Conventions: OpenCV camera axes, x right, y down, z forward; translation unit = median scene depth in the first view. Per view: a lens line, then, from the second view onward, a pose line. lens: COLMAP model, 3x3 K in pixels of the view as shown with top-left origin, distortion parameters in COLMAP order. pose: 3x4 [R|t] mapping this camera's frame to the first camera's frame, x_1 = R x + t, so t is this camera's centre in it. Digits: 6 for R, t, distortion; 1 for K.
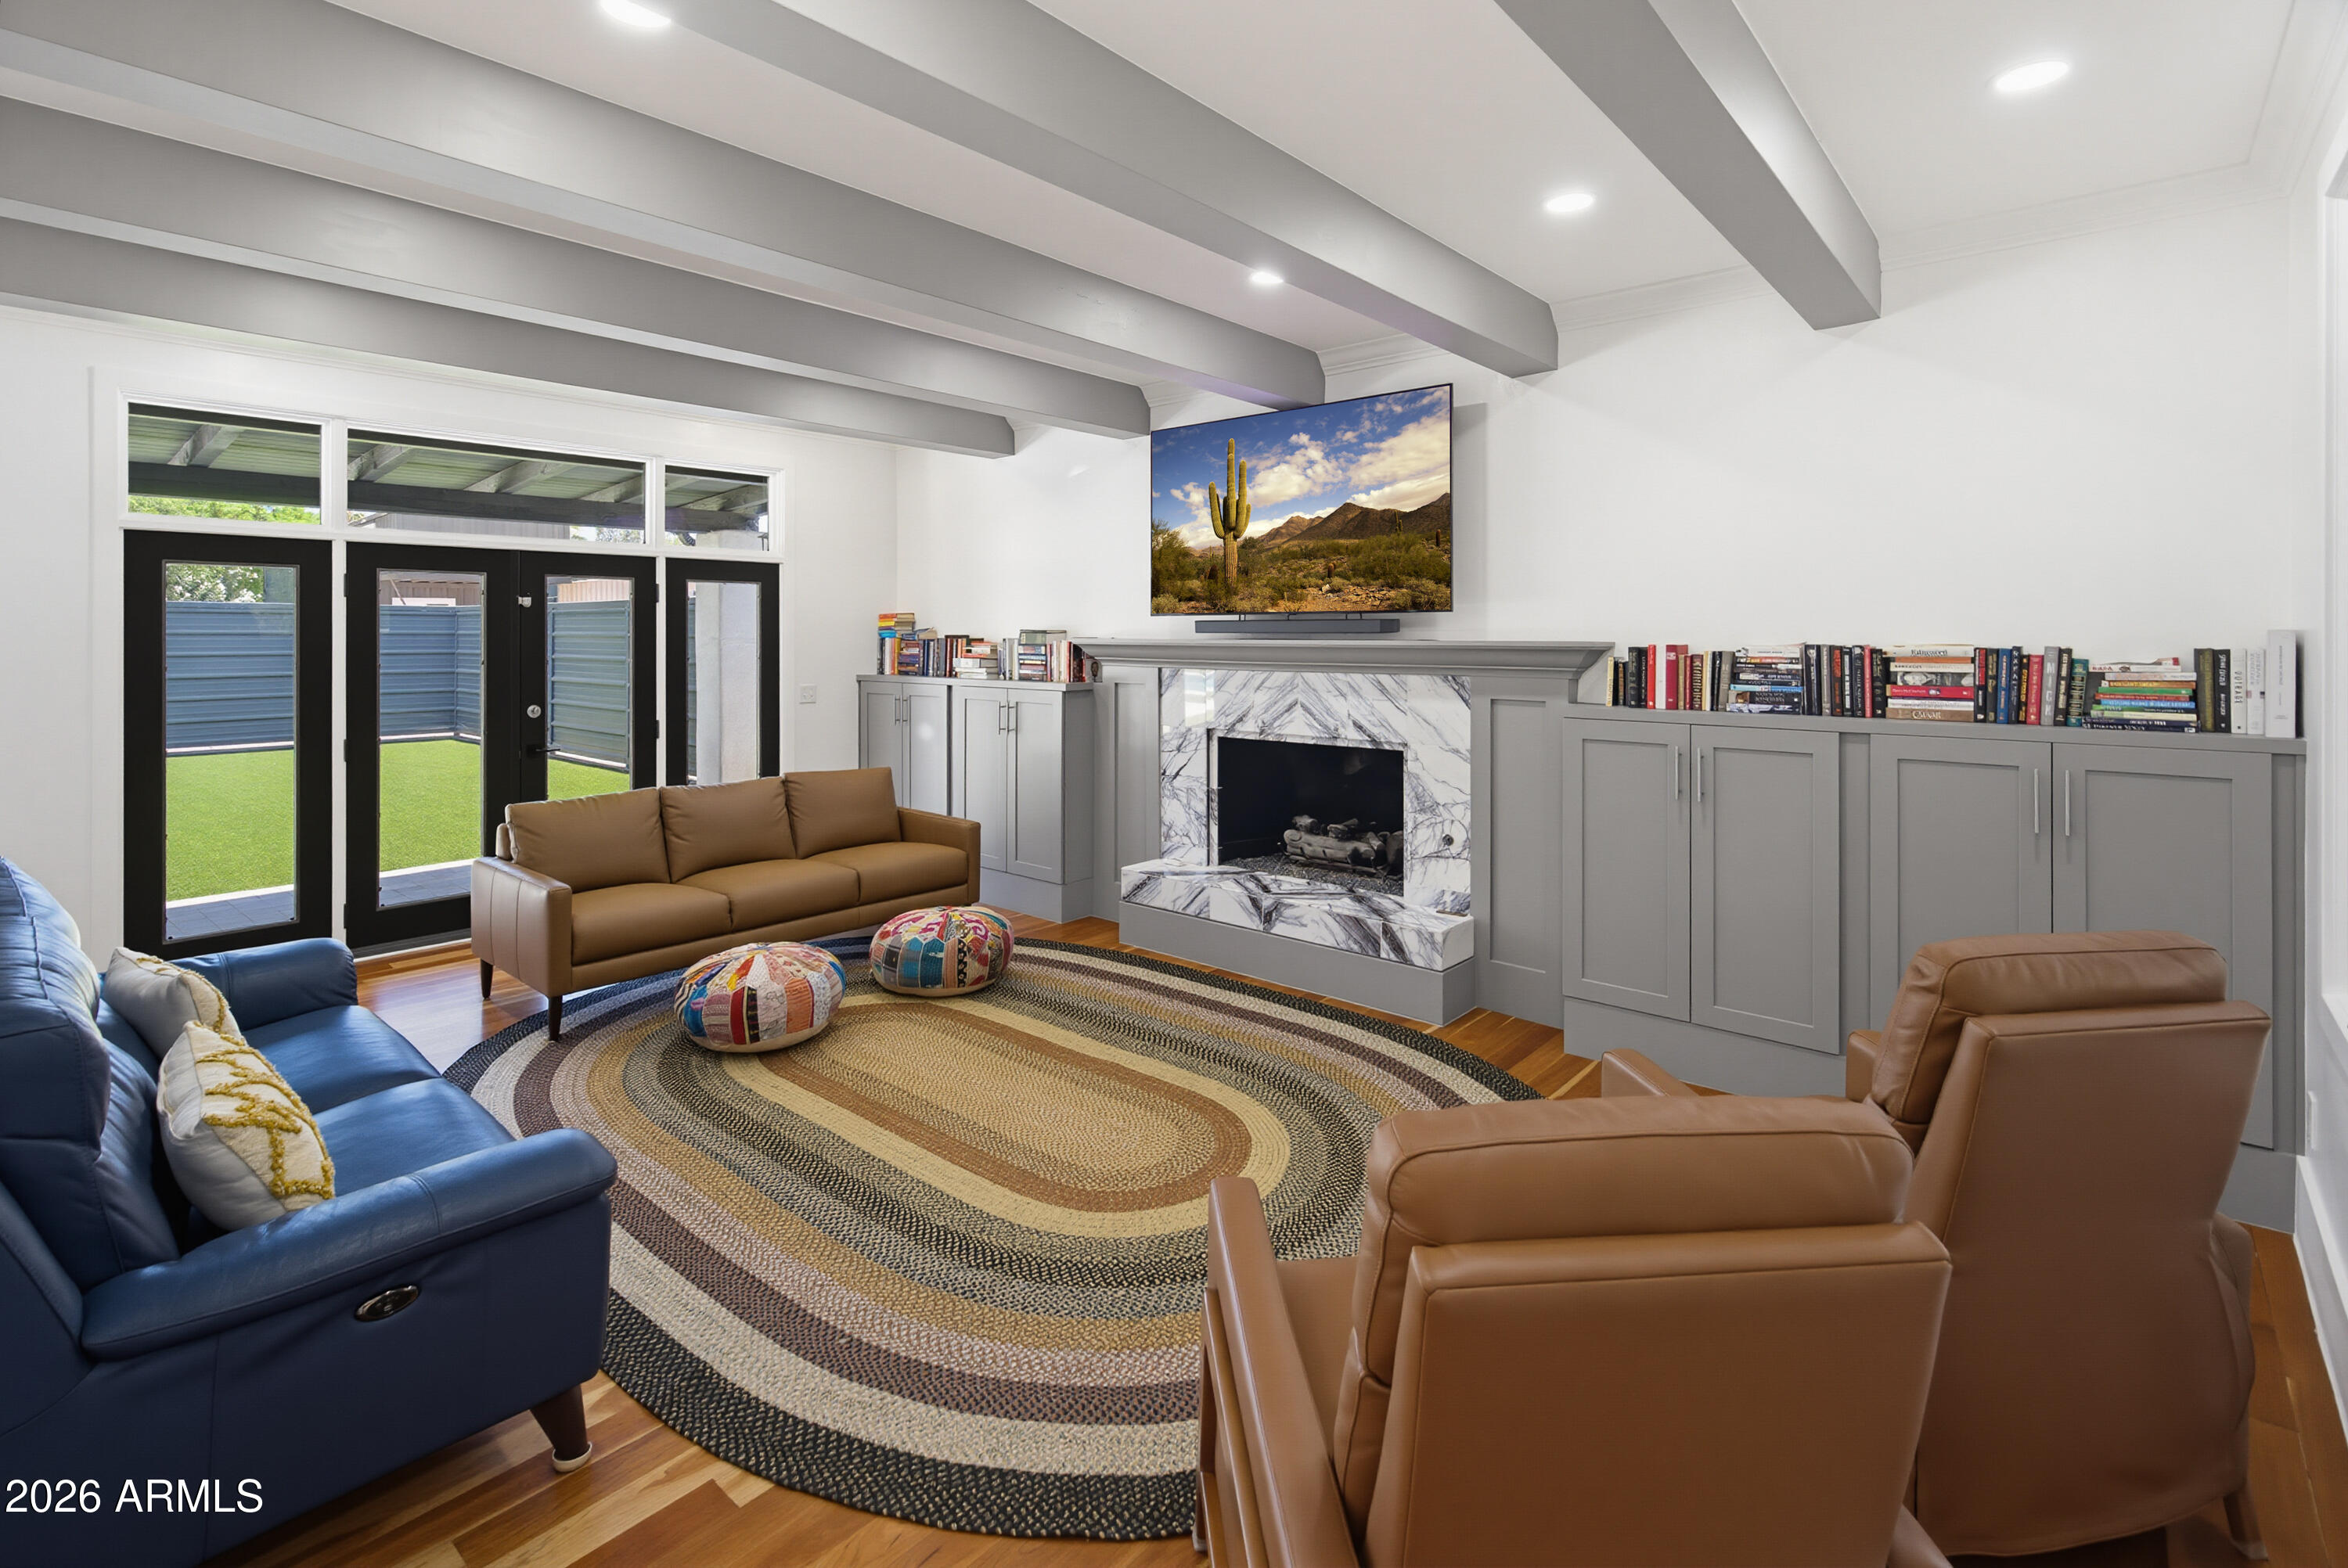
lens RADIAL K [[1092.8, 0, 1165.2], [0, 1092.8, 629.3], [0, 0, 1]] dist [0.001972, -0.002530]
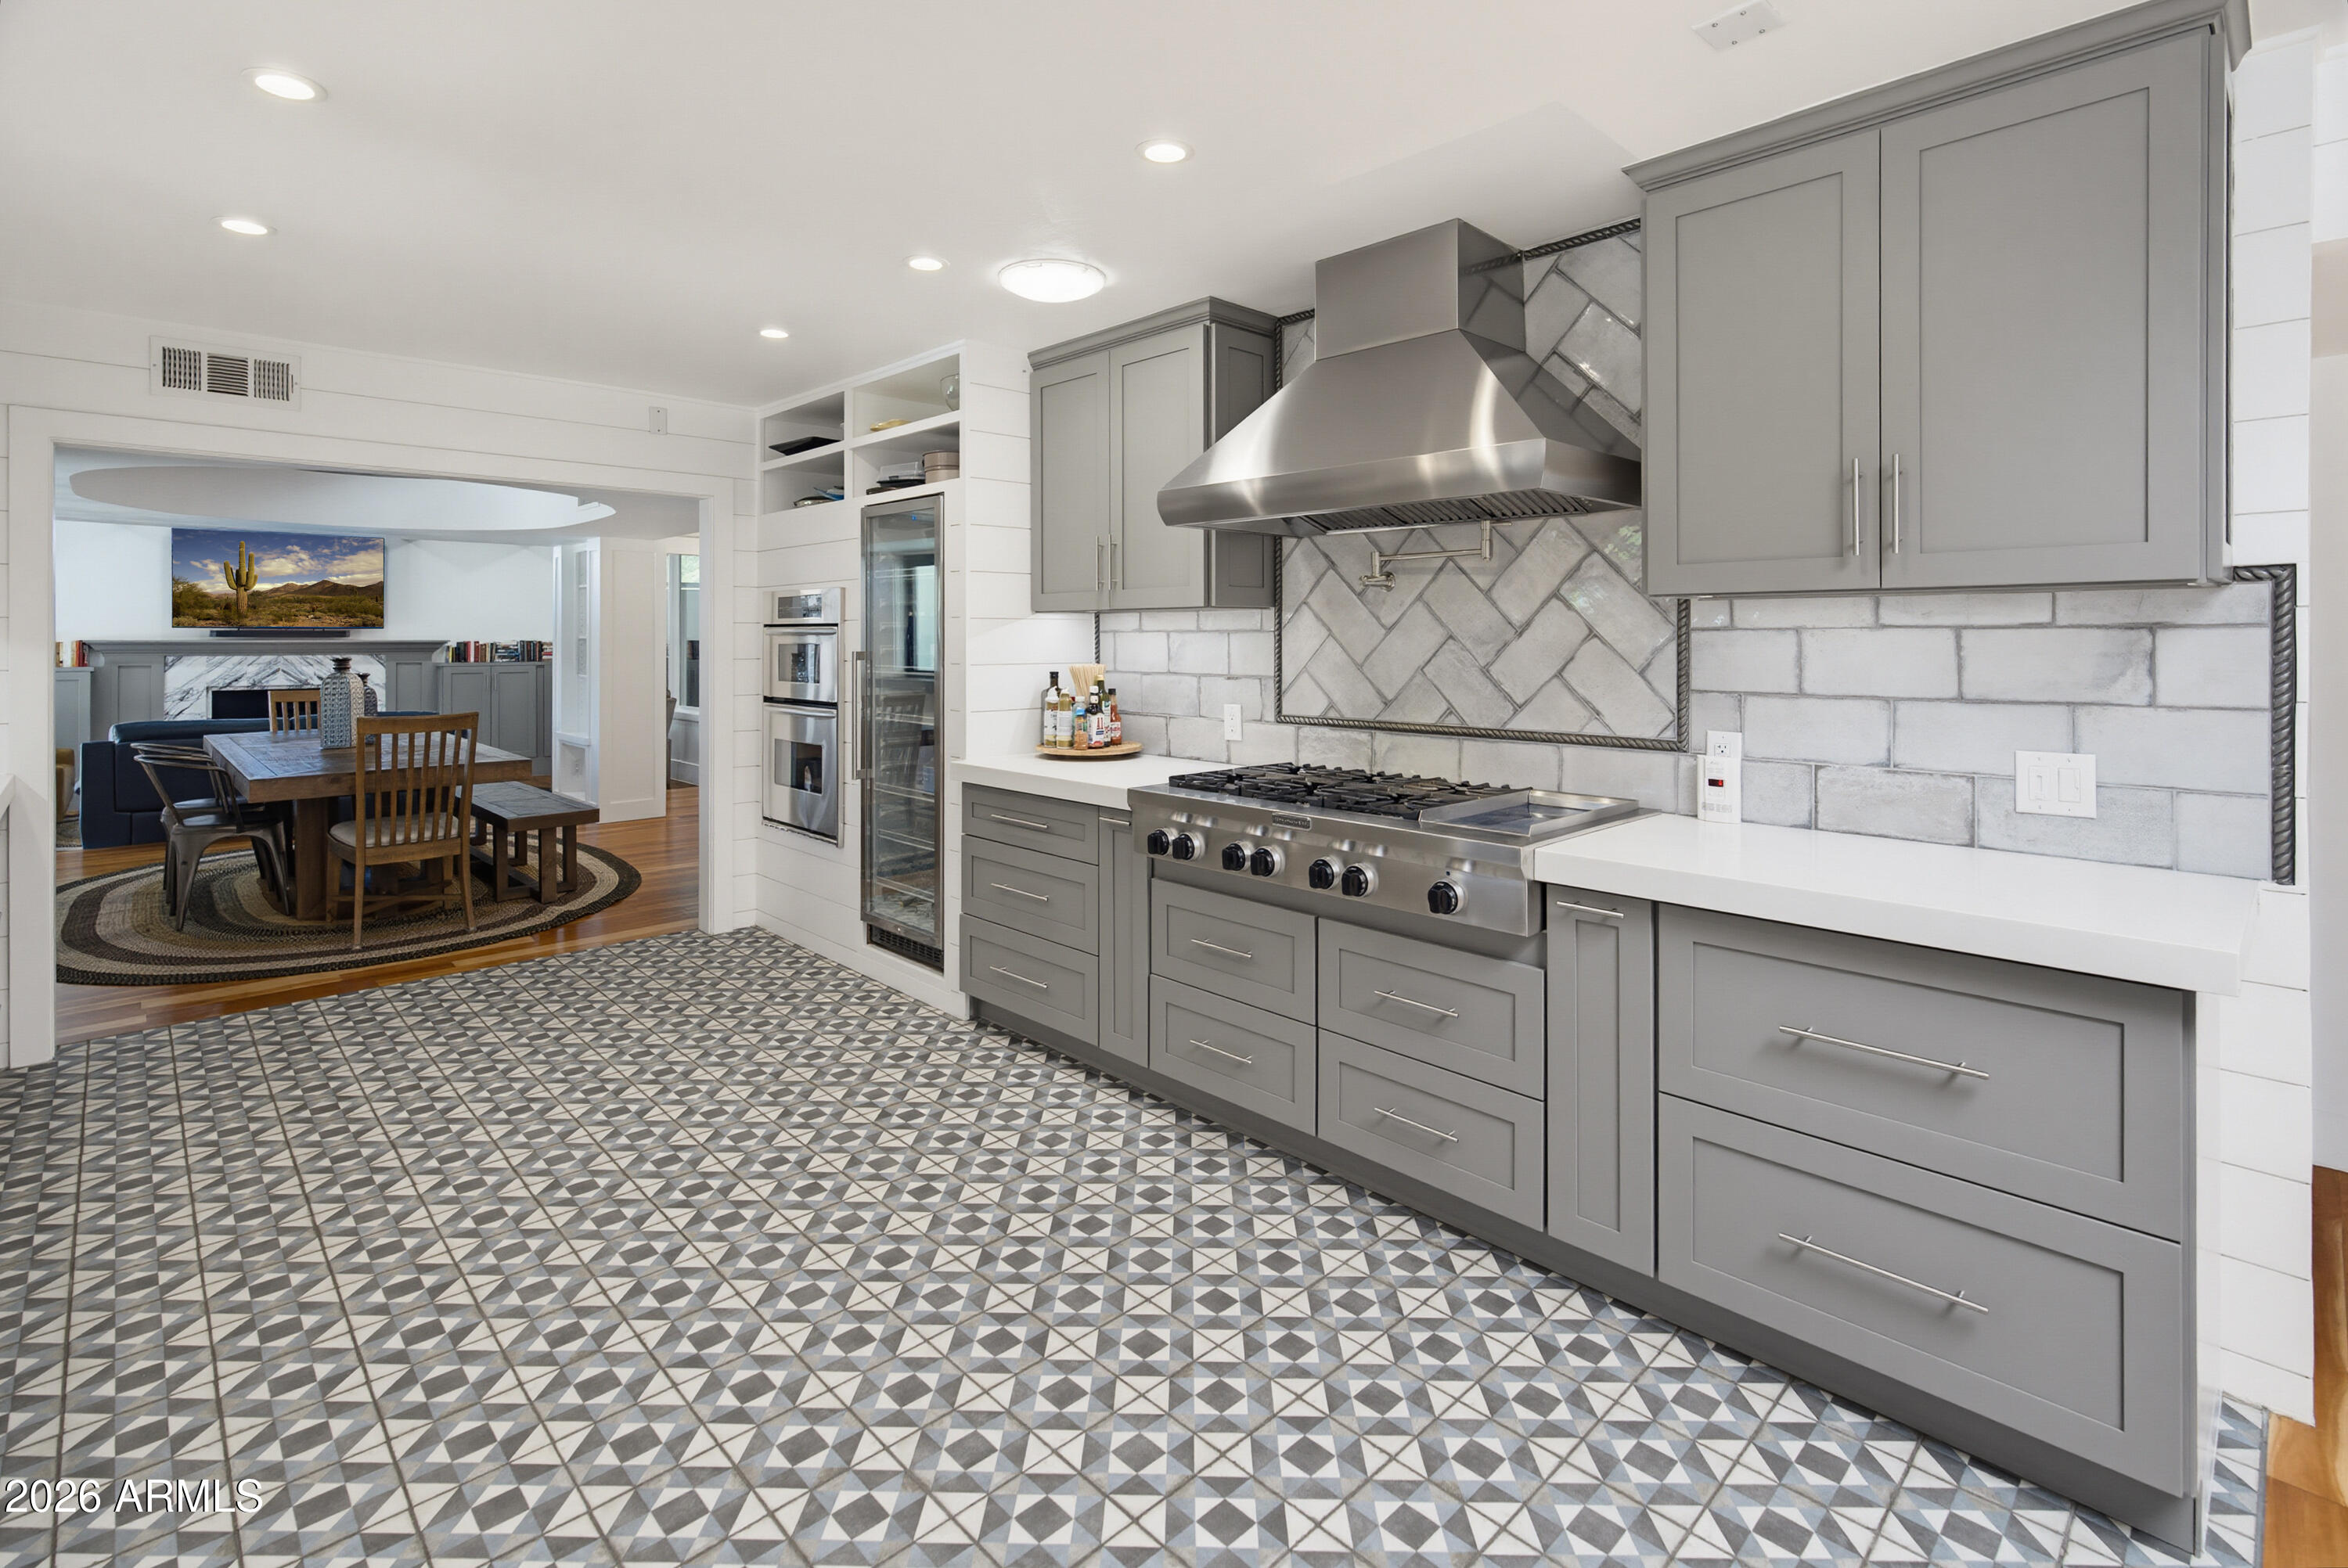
lens RADIAL K [[1092.8, 0, 1164.7], [0, 1092.8, 636.1], [0, 0, 1]] dist [0.001972, -0.002530]
pose [[0.085920, 0.001734, 0.996301, -1.926928], [-0.002743, 0.999995, -0.001504, 0.000347], [-0.996298, -0.002604, 0.085924, -0.934386]]
